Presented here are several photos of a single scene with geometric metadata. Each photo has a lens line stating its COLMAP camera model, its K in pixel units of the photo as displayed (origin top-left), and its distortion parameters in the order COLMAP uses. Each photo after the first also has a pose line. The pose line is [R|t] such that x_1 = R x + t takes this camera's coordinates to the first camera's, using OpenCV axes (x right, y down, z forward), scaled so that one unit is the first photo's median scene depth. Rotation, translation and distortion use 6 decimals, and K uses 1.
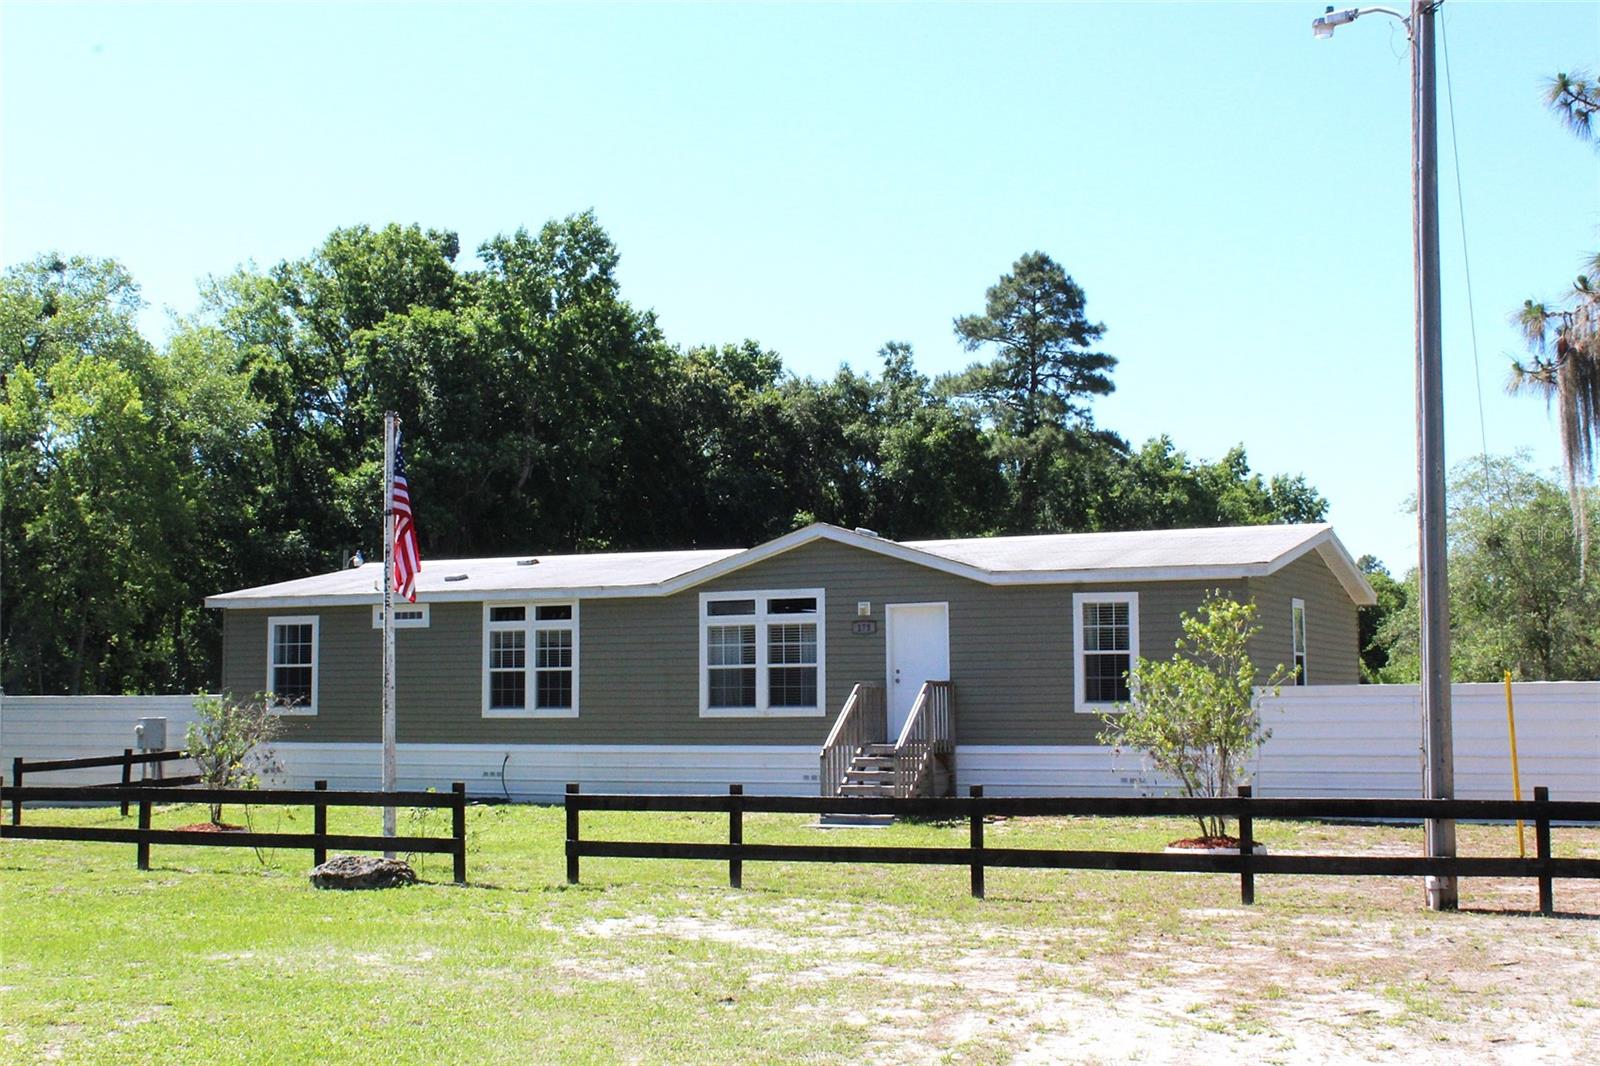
lens RADIAL K [[1956.0, 0, 799.4], [0, 1956.0, 541.6], [0, 0, 1]] dist [-0.015849, 0.000000]
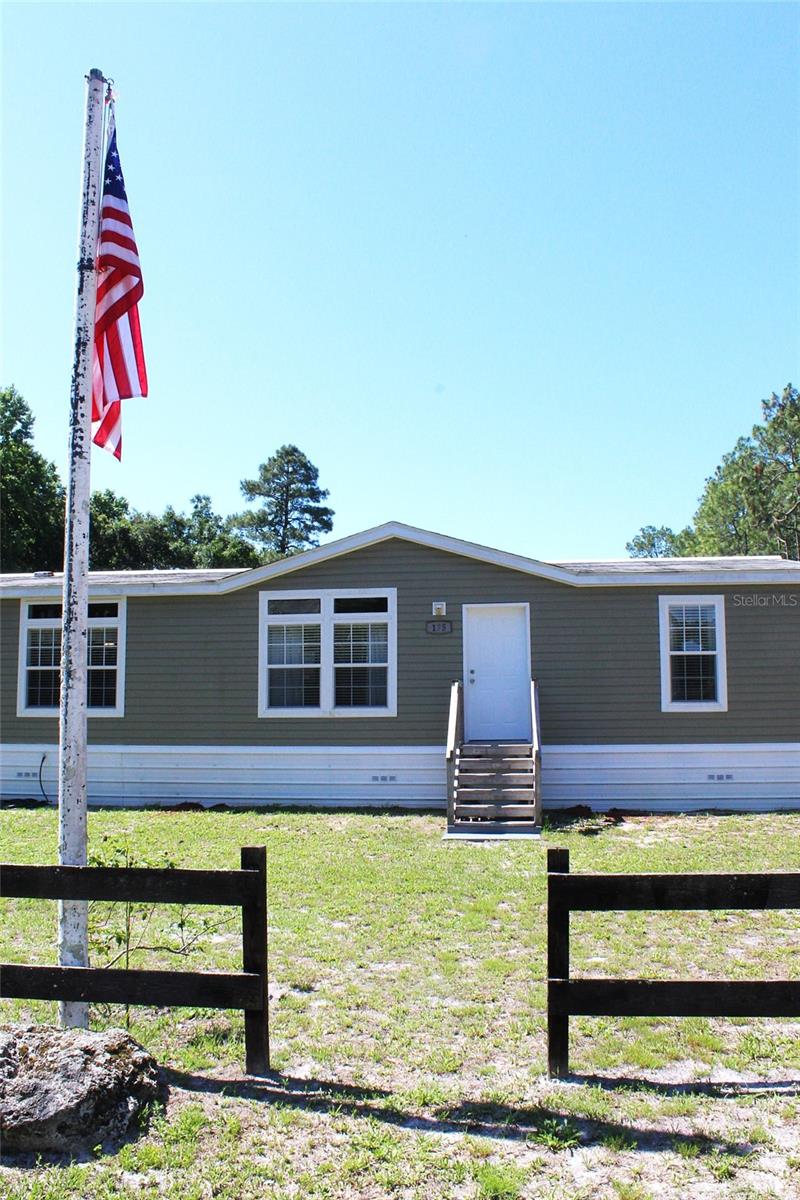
lens RADIAL K [[990.7, 0, 358.1], [0, 990.7, 635.6], [0, 0, 1]] dist [-0.123371, 0.062370]
pose [[0.962073, 0.026200, 0.271531, -0.131809], [-0.026007, 0.999652, -0.004308, 0.047178], [-0.271549, -0.002917, 0.962420, 0.484466]]
